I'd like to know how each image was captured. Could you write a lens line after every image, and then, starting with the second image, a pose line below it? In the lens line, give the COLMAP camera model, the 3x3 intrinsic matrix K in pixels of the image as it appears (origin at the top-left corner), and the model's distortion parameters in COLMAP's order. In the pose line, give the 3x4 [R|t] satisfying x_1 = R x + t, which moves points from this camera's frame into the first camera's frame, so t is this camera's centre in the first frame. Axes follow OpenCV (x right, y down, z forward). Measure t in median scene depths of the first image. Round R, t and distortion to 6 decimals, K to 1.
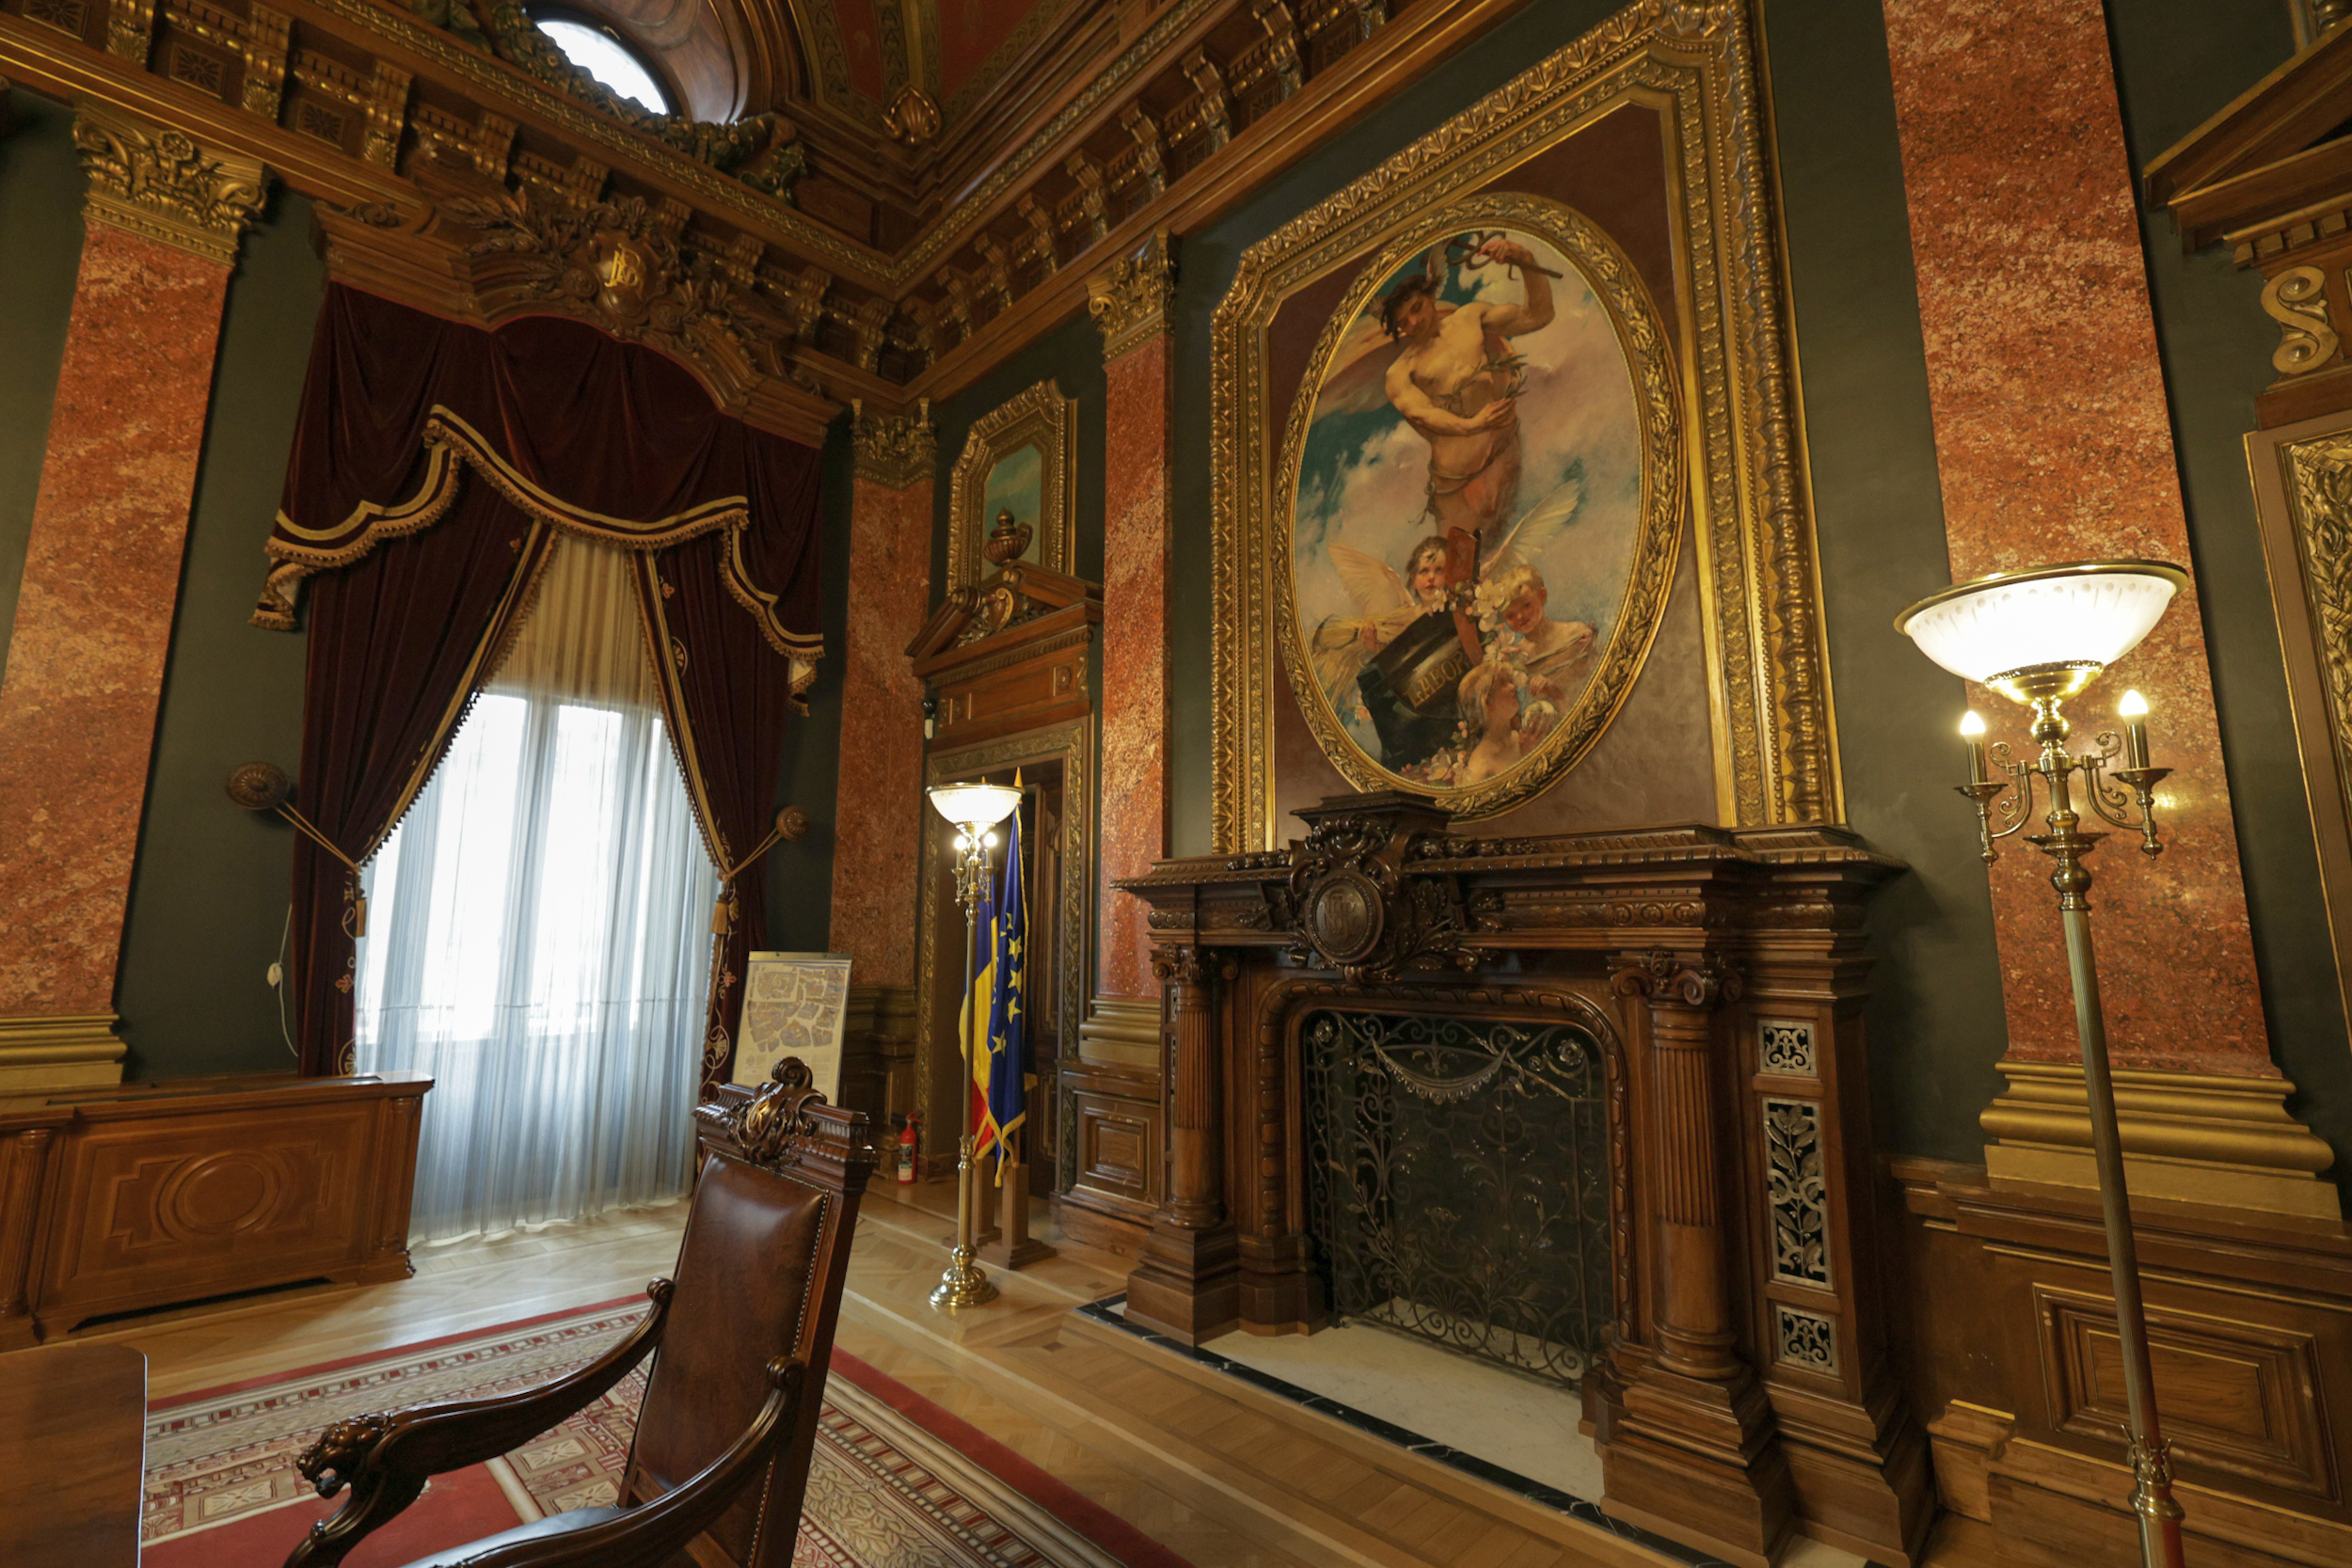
lens RADIAL K [[997.5, 0, 1174.5], [0, 997.5, 779.7], [0, 0, 1]] dist [-0.000051, -0.000585]
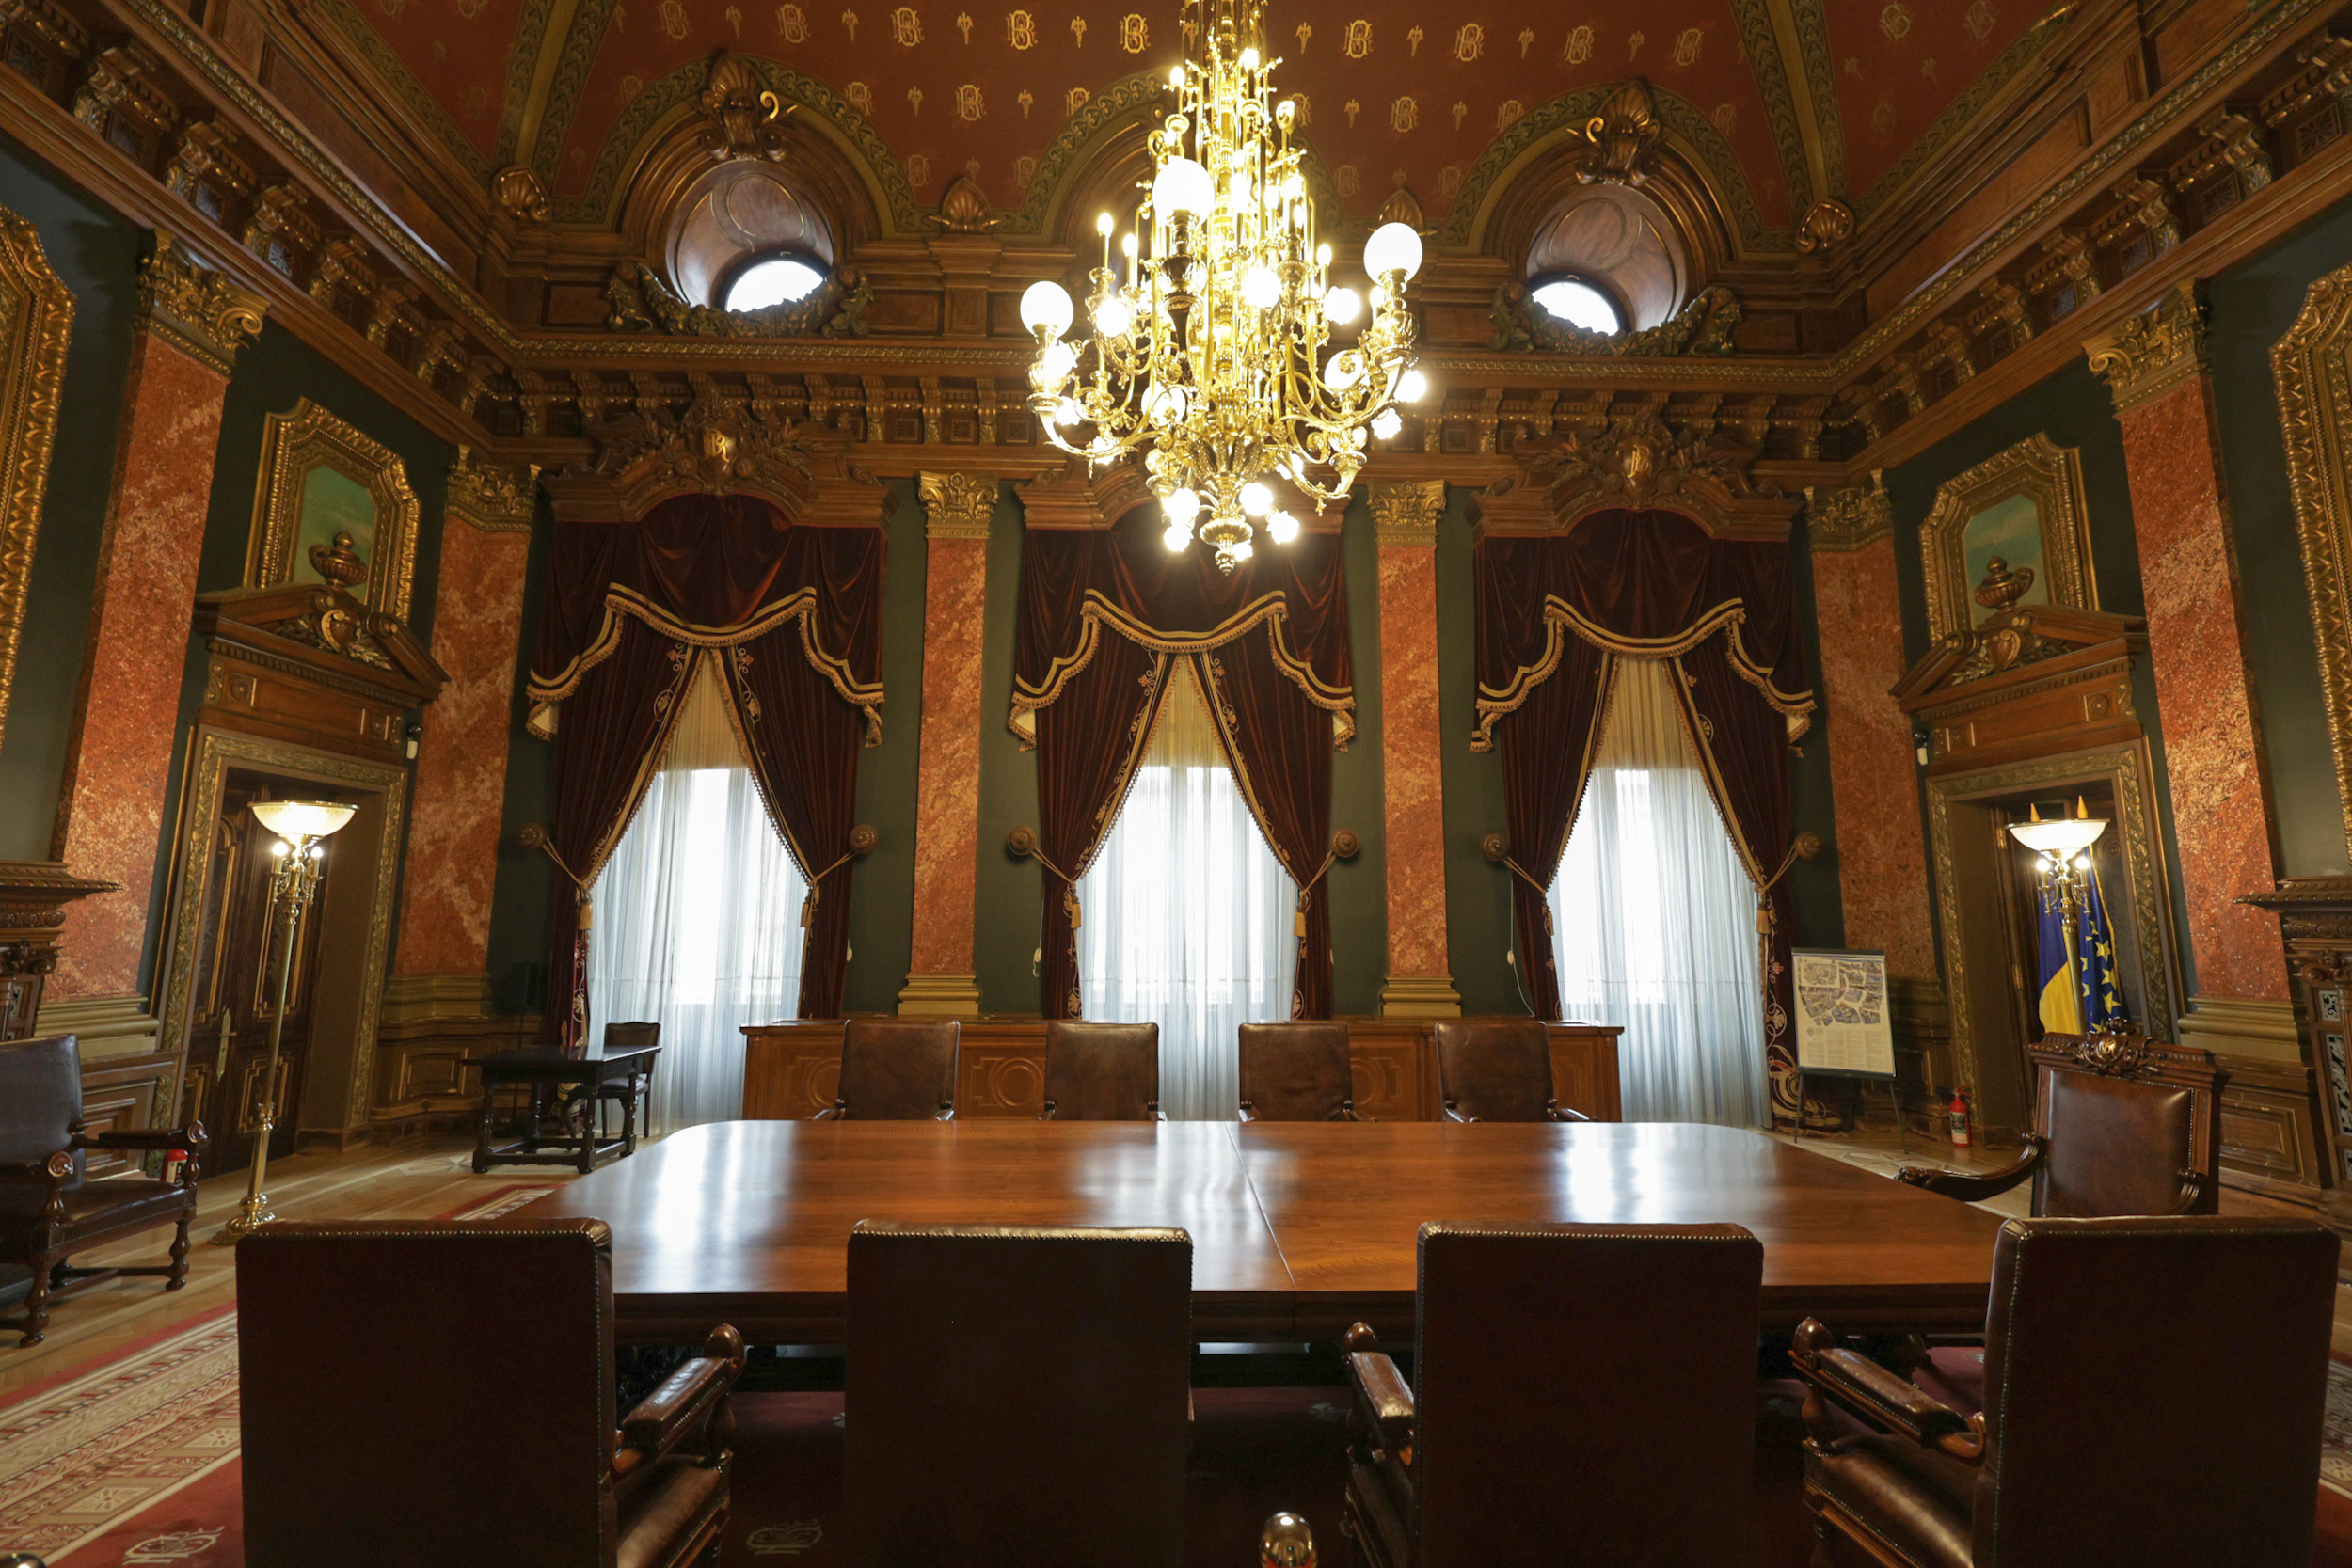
lens RADIAL K [[997.5, 0, 1174.5], [0, 997.5, 779.7], [0, 0, 1]] dist [-0.000051, -0.000585]
pose [[0.742476, -0.093129, -0.663367, -0.143923], [0.102117, 0.994450, -0.025315, -0.094558], [0.662043, -0.048946, 0.747866, -0.494869]]
